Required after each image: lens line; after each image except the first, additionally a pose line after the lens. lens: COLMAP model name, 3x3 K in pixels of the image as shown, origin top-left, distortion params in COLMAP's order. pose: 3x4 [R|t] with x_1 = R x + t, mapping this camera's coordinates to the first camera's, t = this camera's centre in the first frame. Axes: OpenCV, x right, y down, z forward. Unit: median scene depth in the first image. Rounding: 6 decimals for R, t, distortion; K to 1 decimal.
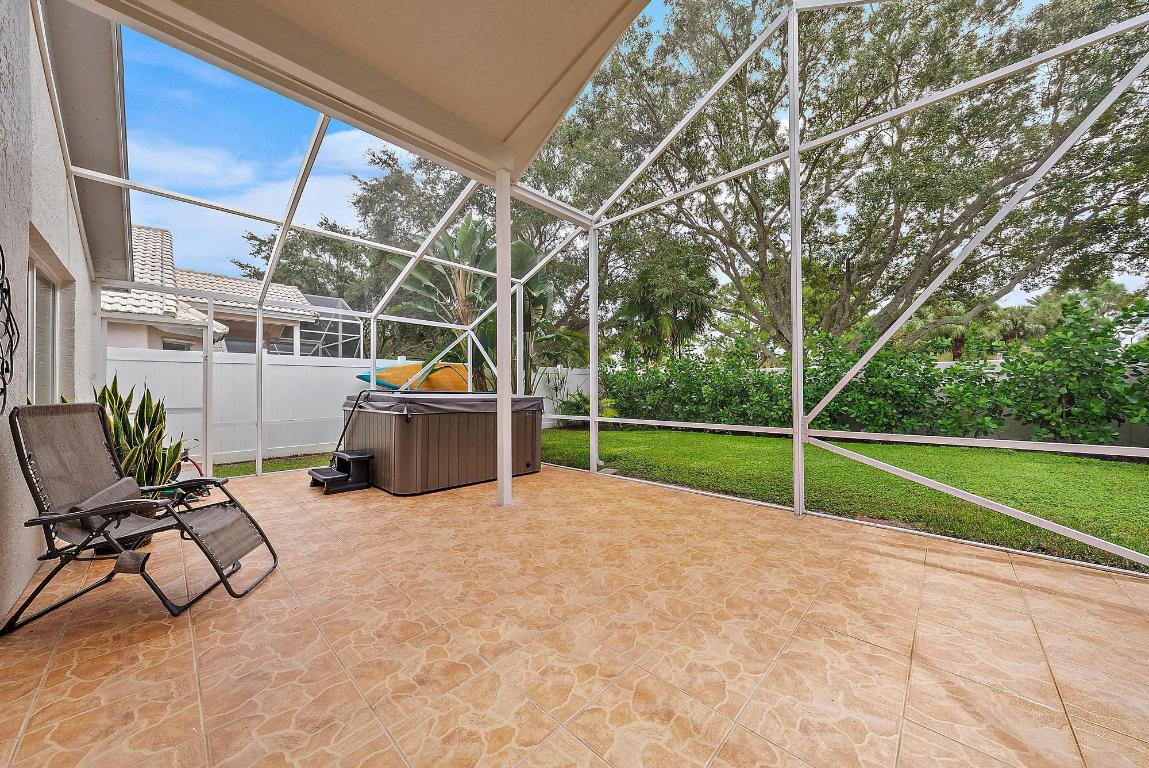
lens RADIAL K [[384.3, 0, 574.5], [0, 384.3, 384.0], [0, 0, 1]] dist [0.000364, -0.000039]
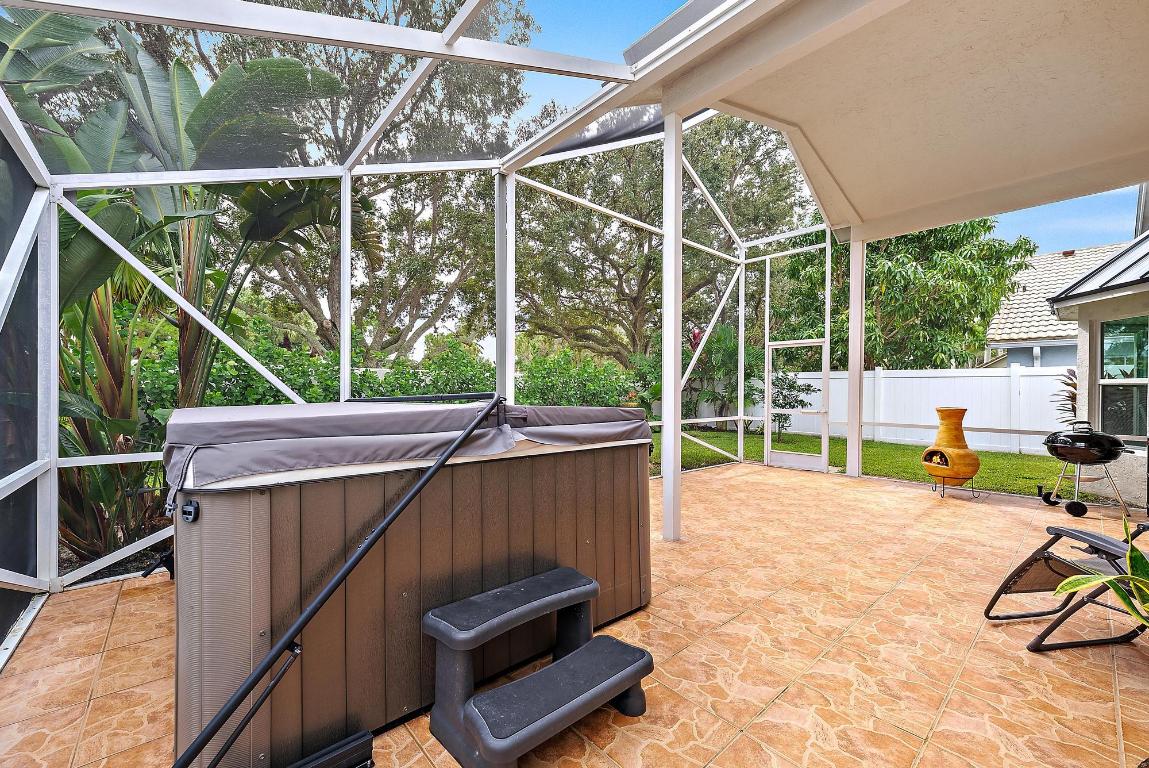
lens RADIAL K [[464.1, 0, 574.5], [0, 464.1, 384.0], [0, 0, 1]] dist [-0.000352, 0.000316]
pose [[0.084784, 0.023620, 0.996119, -1.633400], [-0.026113, 0.999428, -0.021476, 0.040057], [-0.996057, -0.024191, 0.085352, 1.610257]]
